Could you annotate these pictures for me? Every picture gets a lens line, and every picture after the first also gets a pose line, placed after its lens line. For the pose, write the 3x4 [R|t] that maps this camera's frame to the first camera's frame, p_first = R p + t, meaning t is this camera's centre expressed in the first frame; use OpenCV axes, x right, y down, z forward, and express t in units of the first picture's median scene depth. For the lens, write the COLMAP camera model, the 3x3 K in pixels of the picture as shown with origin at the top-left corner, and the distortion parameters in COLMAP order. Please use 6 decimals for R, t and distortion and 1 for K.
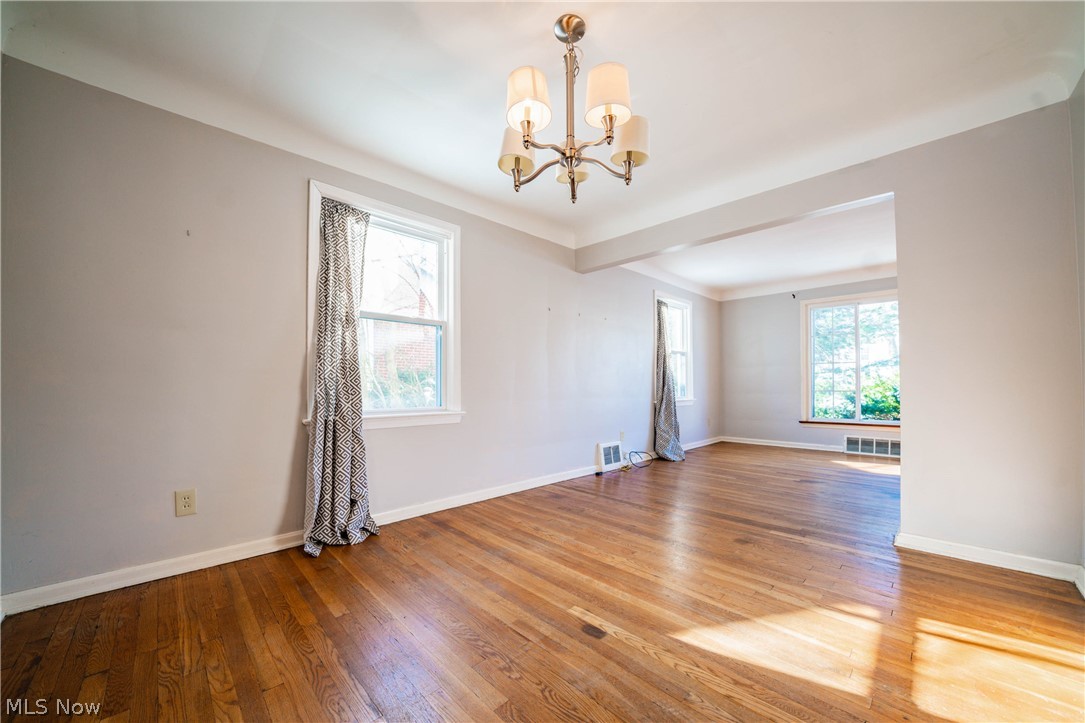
lens RADIAL K [[401.1, 0, 538.3], [0, 401.1, 379.8], [0, 0, 1]] dist [-0.022442, -0.000069]
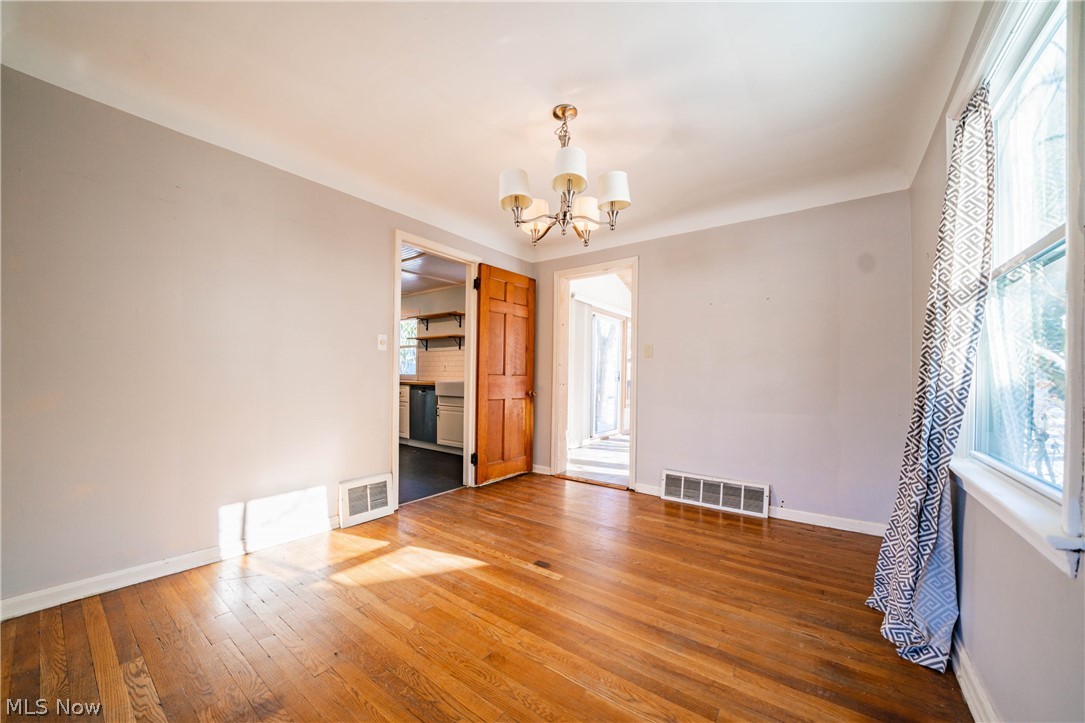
lens RADIAL K [[401.1, 0, 538.3], [0, 401.1, 379.8], [0, 0, 1]] dist [-0.022442, -0.000069]
pose [[-0.987820, -0.005848, -0.155493, 0.322595], [-0.005791, 0.999983, -0.000819, -0.036697], [0.155495, 0.000091, -0.987837, 2.053761]]
